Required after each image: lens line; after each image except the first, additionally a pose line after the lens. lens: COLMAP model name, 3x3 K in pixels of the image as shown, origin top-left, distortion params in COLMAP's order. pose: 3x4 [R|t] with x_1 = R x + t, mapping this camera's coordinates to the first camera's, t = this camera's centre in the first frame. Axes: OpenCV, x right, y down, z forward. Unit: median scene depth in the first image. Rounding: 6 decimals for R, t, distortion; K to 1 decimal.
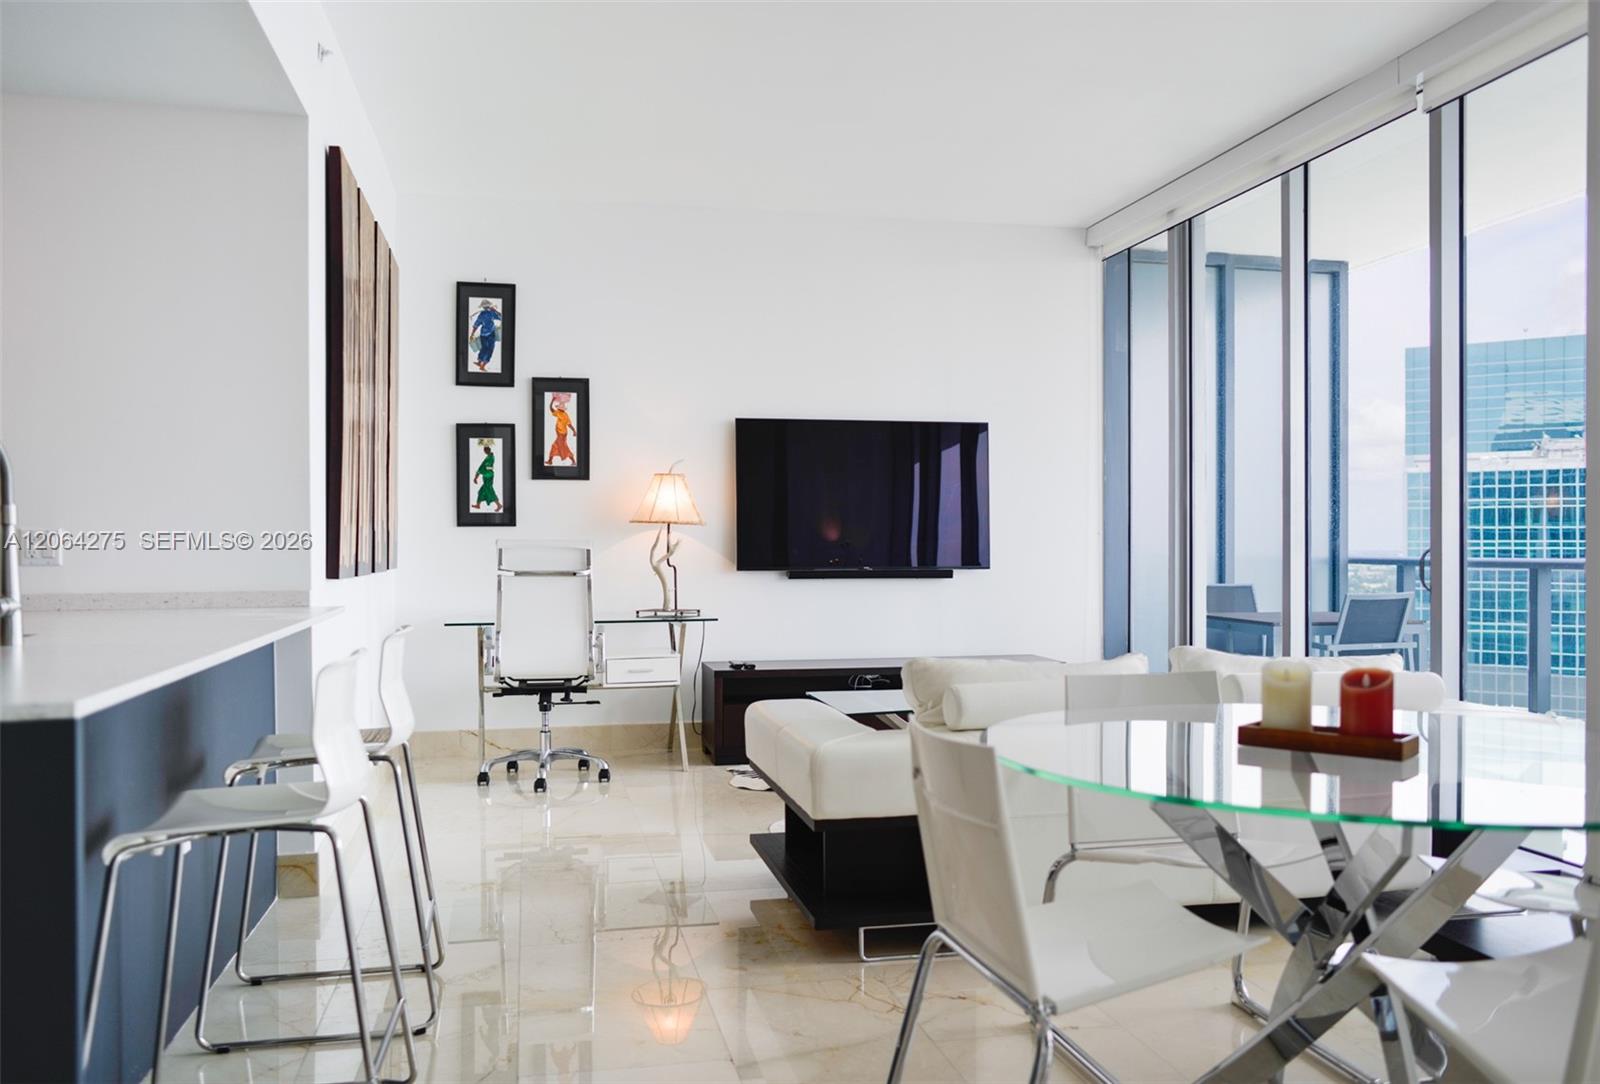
lens RADIAL K [[1284.6, 0, 822.2], [0, 1284.6, 568.1], [0, 0, 1]] dist [-0.027296, -0.000946]
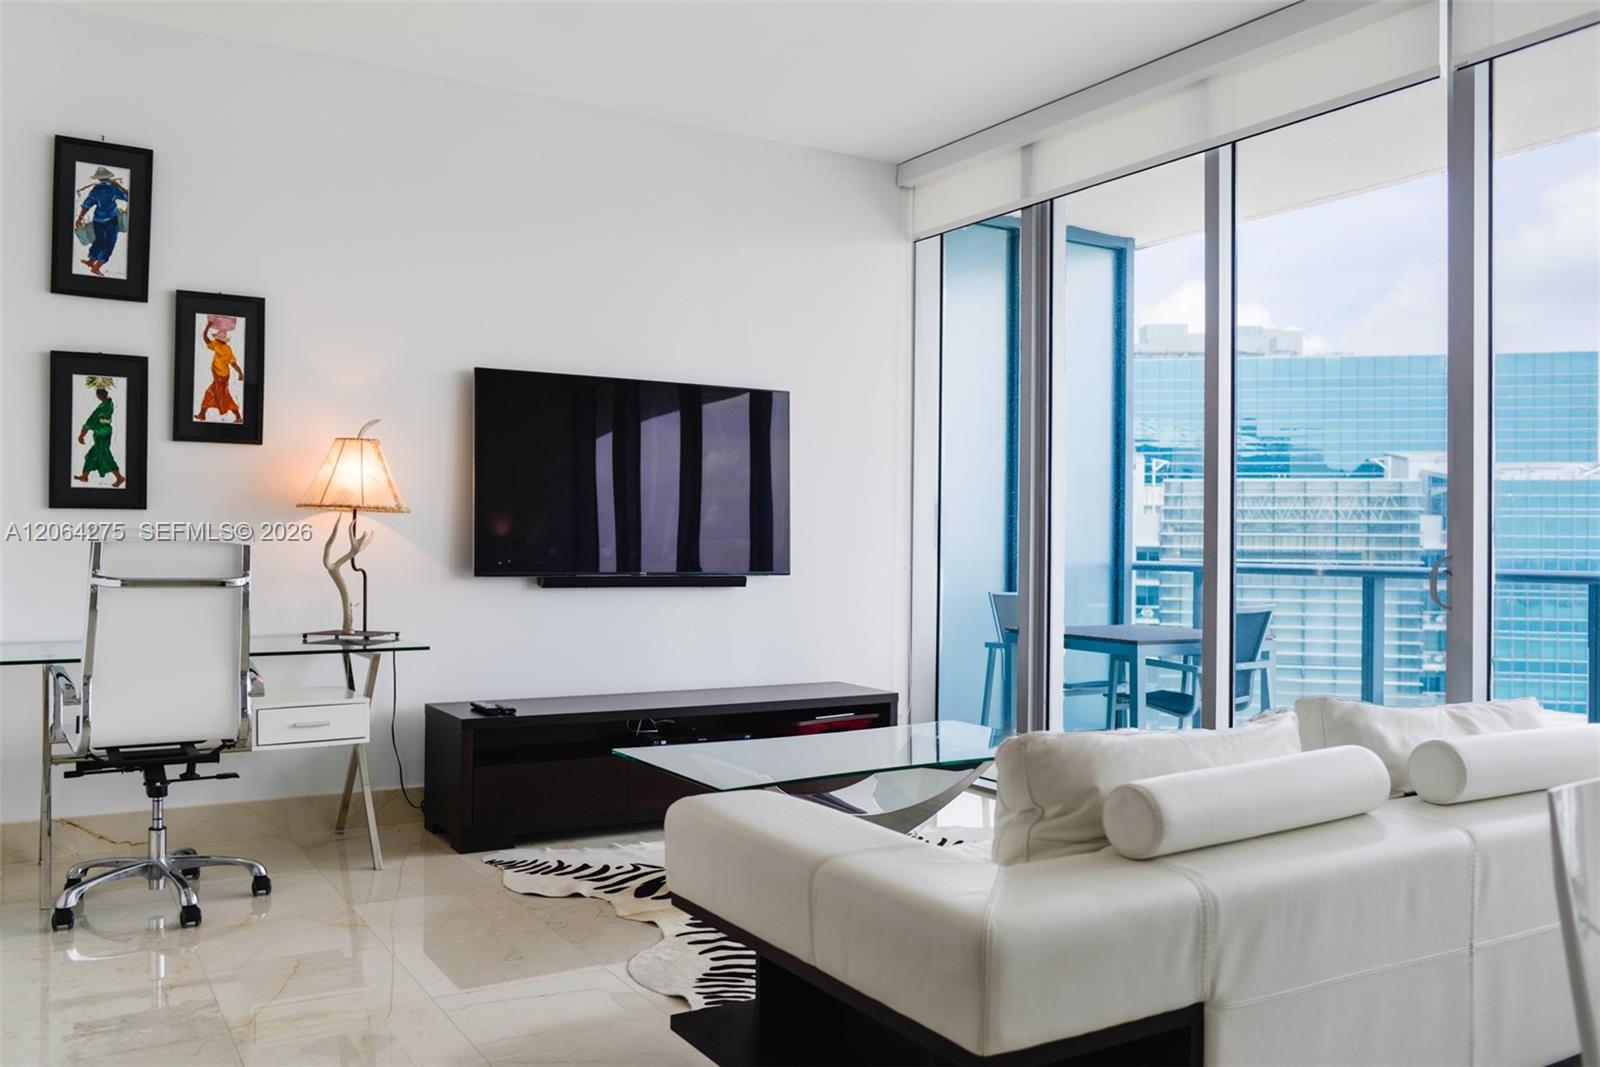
lens RADIAL K [[1319.6, 0, 800.0], [0, 1319.6, 533.5], [0, 0, 1]] dist [-0.022203, 0.003460]
pose [[0.939909, 0.014235, 0.341128, -0.152006], [-0.006695, 0.999707, -0.023272, -0.006533], [-0.341359, 0.019590, 0.939729, 0.241025]]
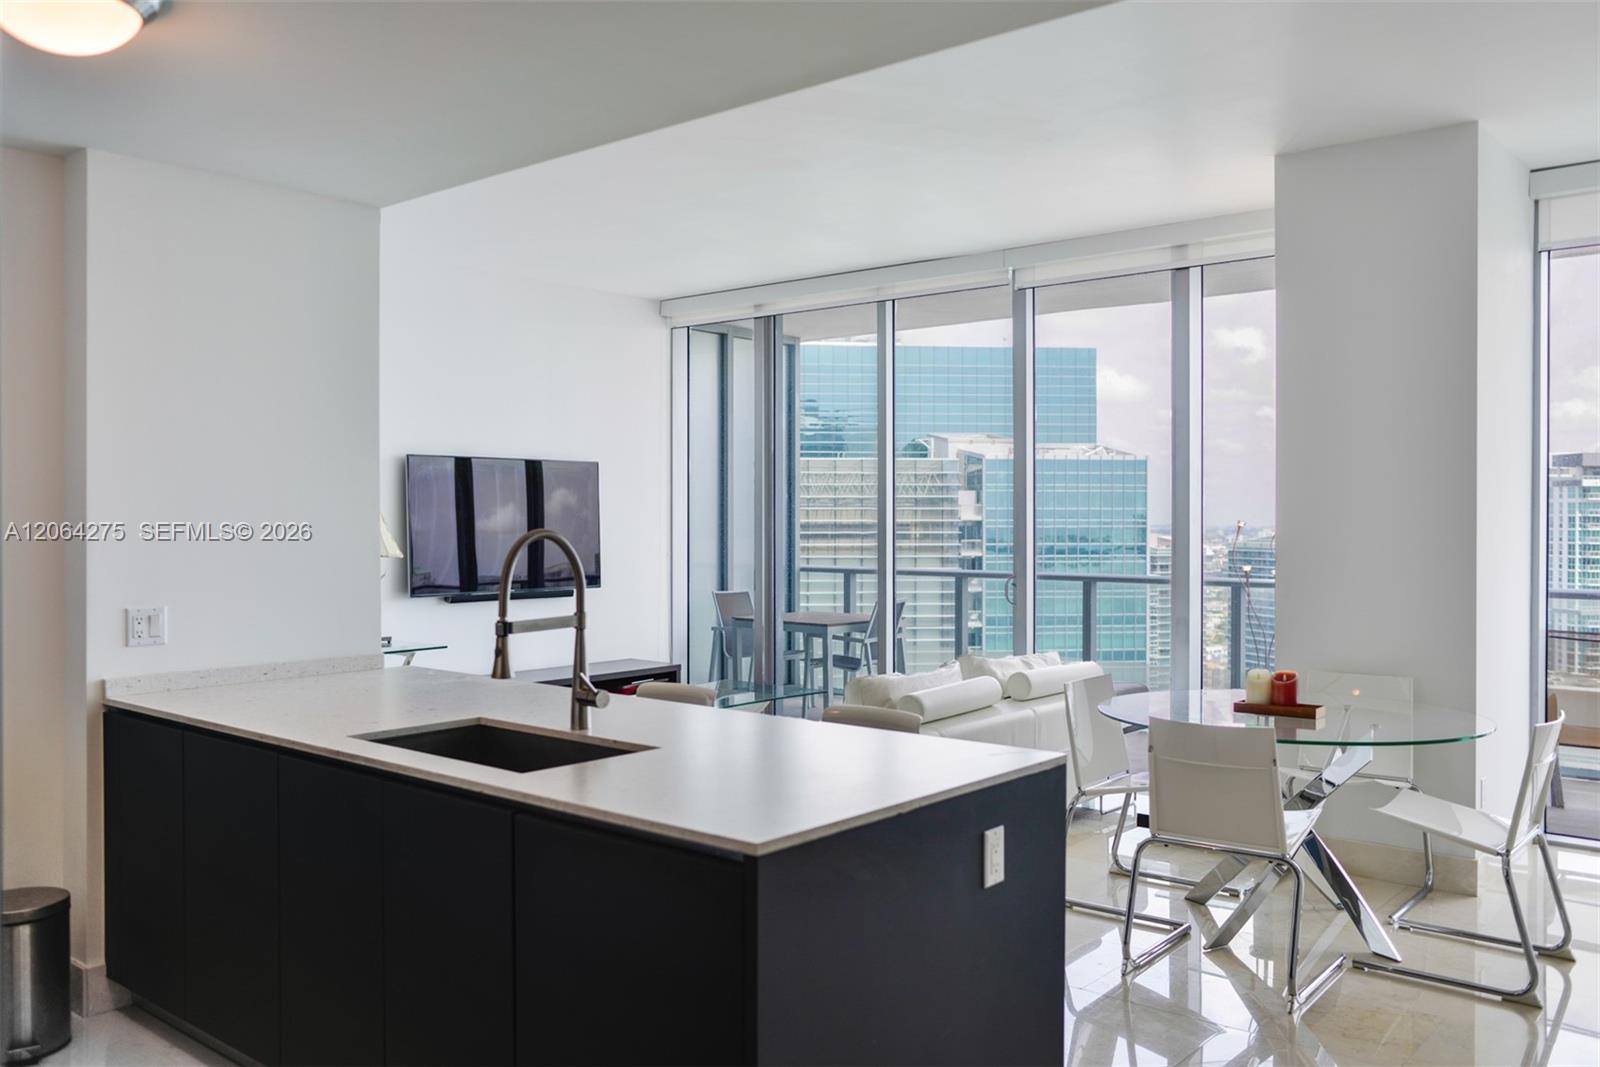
lens RADIAL K [[1319.6, 0, 800.0], [0, 1319.6, 533.5], [0, 0, 1]] dist [-0.022203, 0.003460]
pose [[0.781923, -0.007151, 0.623334, -0.499191], [0.009734, 0.999952, -0.000739, -0.048042], [-0.623299, 0.006646, 0.781955, -0.050399]]
